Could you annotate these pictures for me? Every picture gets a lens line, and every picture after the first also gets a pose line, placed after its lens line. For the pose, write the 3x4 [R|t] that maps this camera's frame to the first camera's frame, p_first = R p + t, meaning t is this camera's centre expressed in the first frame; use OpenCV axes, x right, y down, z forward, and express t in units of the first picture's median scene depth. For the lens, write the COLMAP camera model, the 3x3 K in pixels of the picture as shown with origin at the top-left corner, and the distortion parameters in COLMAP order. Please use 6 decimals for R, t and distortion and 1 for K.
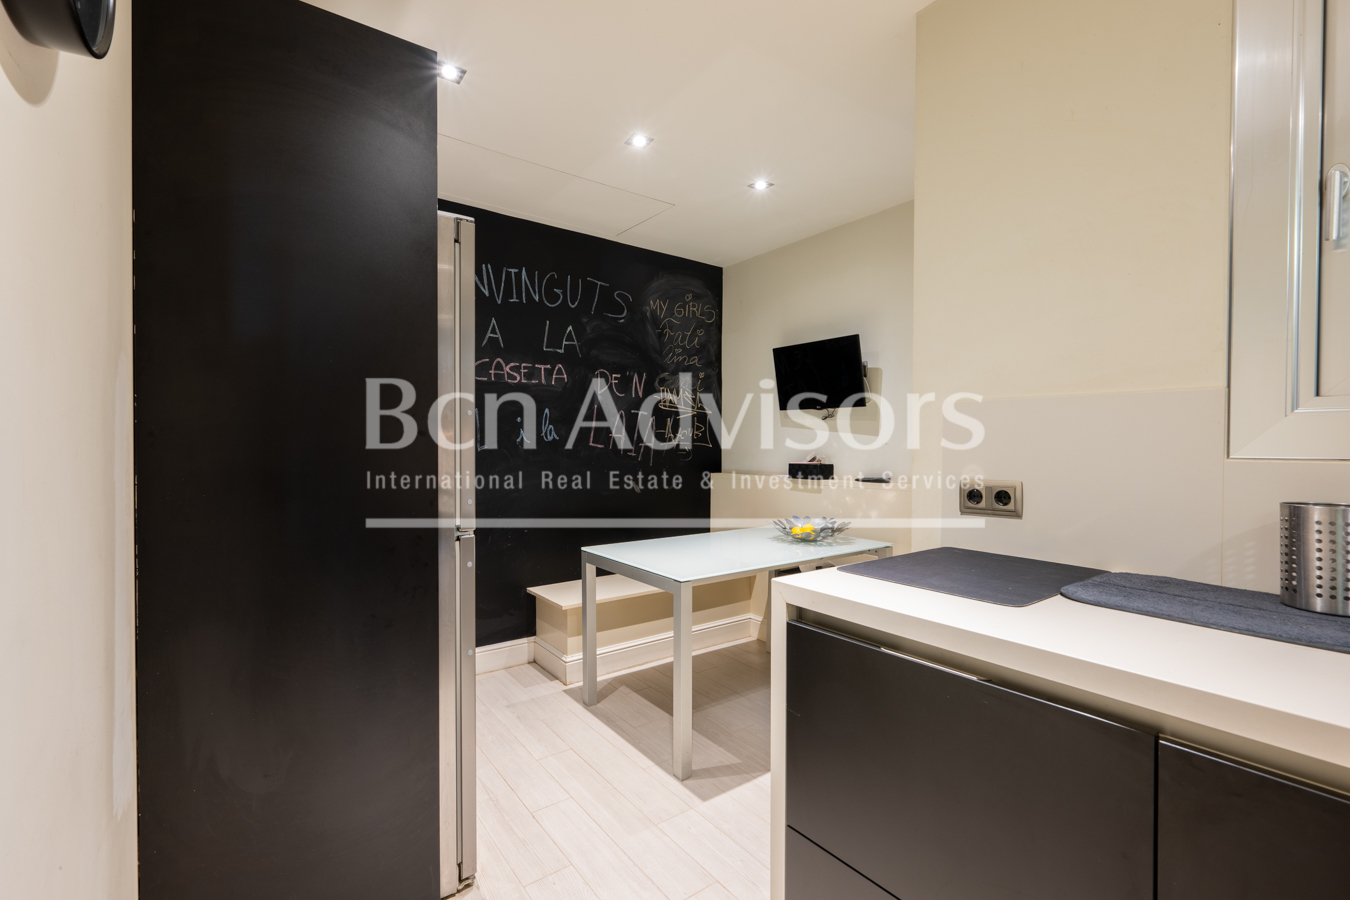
lens RADIAL K [[593.6, 0, 670.8], [0, 593.6, 449.6], [0, 0, 1]] dist [0.000577, -0.000474]
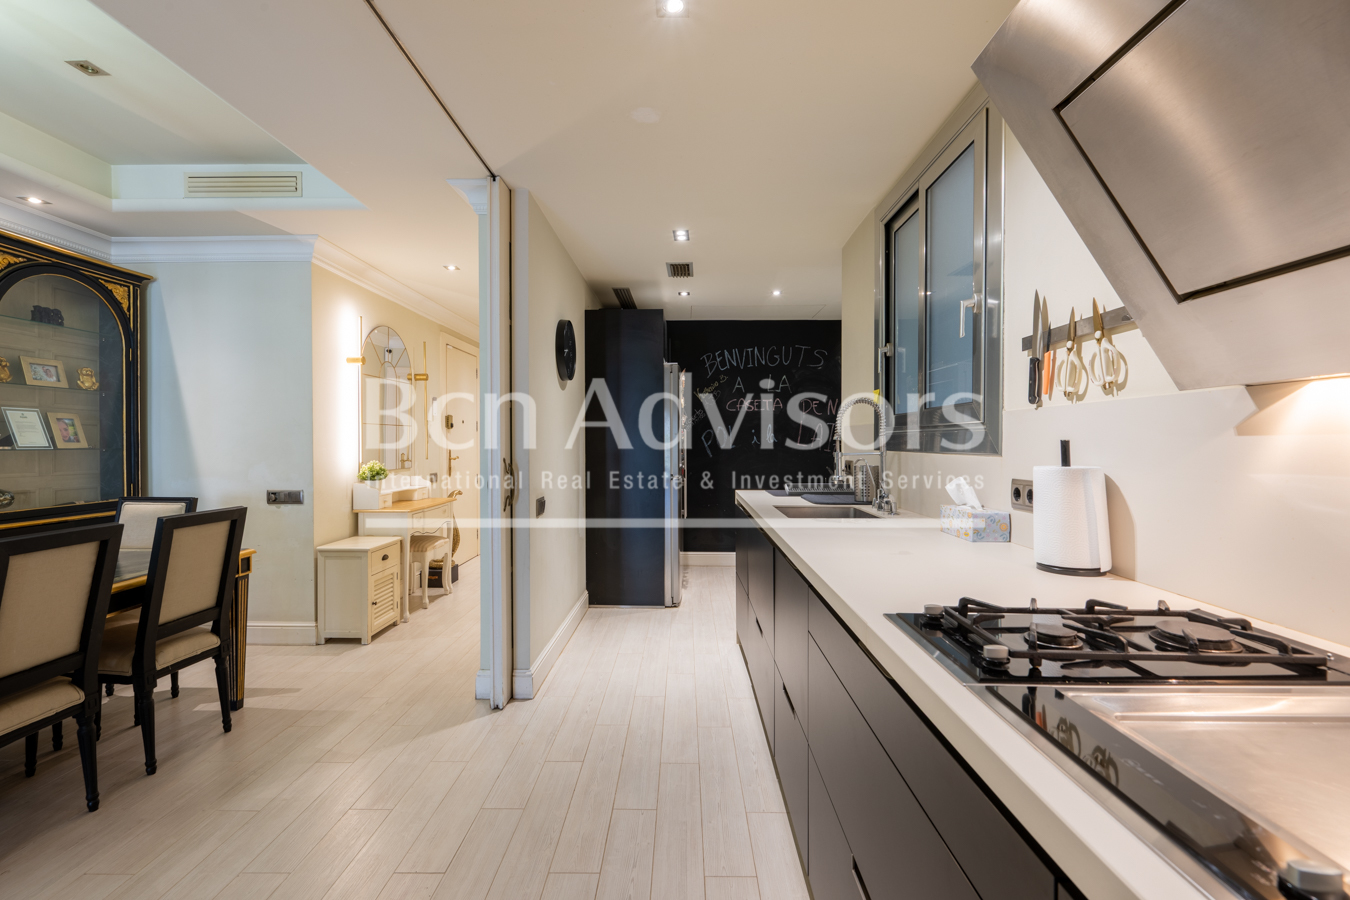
lens RADIAL K [[593.6, 0, 669.0], [0, 593.6, 448.2], [0, 0, 1]] dist [0.000577, -0.000474]
pose [[0.785191, -0.001129, -0.619252, 0.658718], [0.000716, 0.999999, -0.000915, 0.003088], [0.619253, 0.000275, 0.785192, -0.578539]]
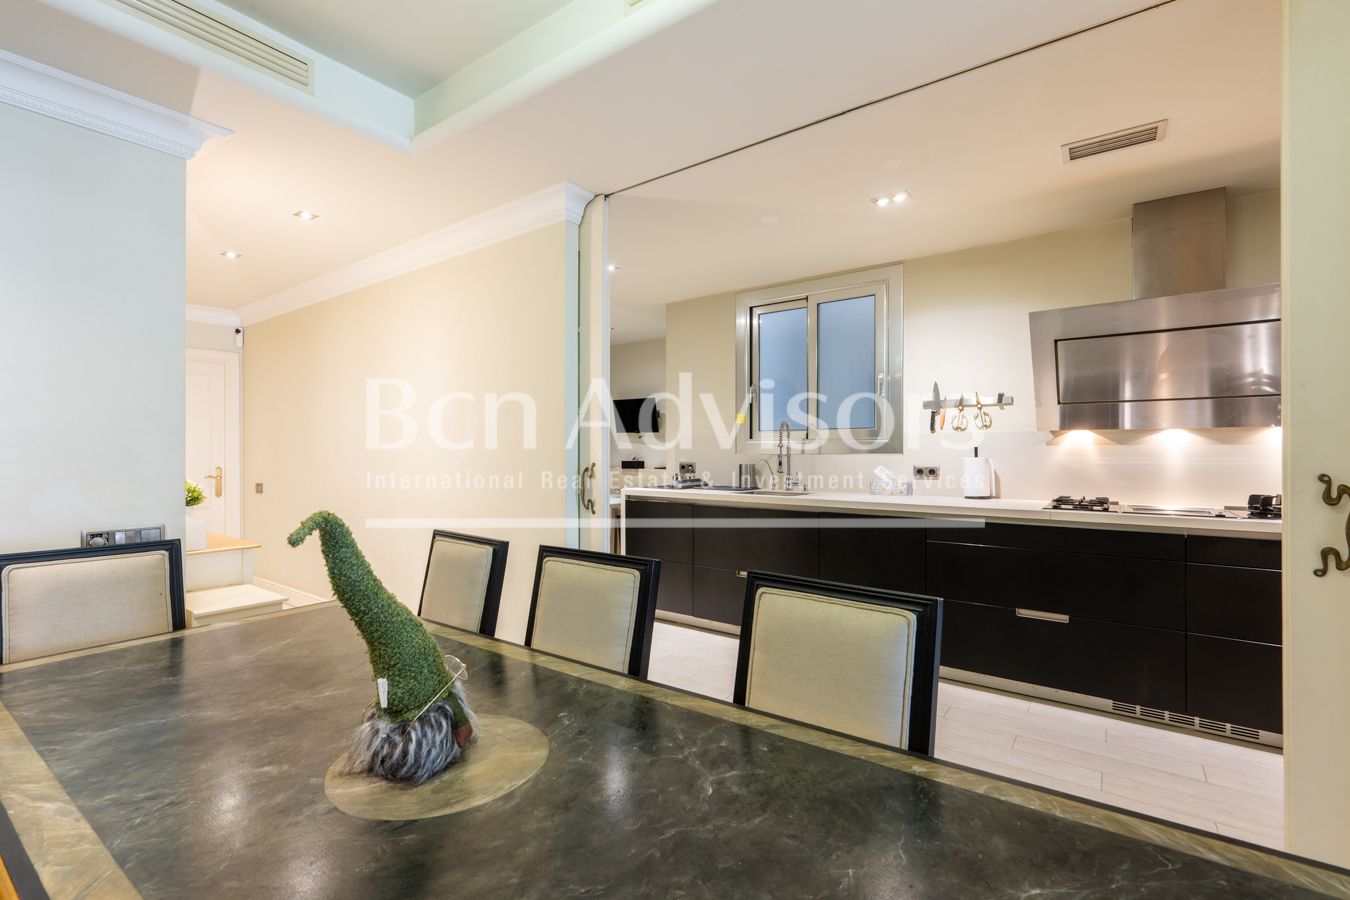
lens RADIAL K [[593.6, 0, 649.5], [0, 593.6, 444.1], [0, 0, 1]] dist [0.000577, -0.000474]
pose [[0.967366, 0.004783, 0.253338, -0.216779], [0.001559, 0.999691, -0.024828, 0.017859], [-0.253378, 0.024413, 0.967059, -0.951947]]
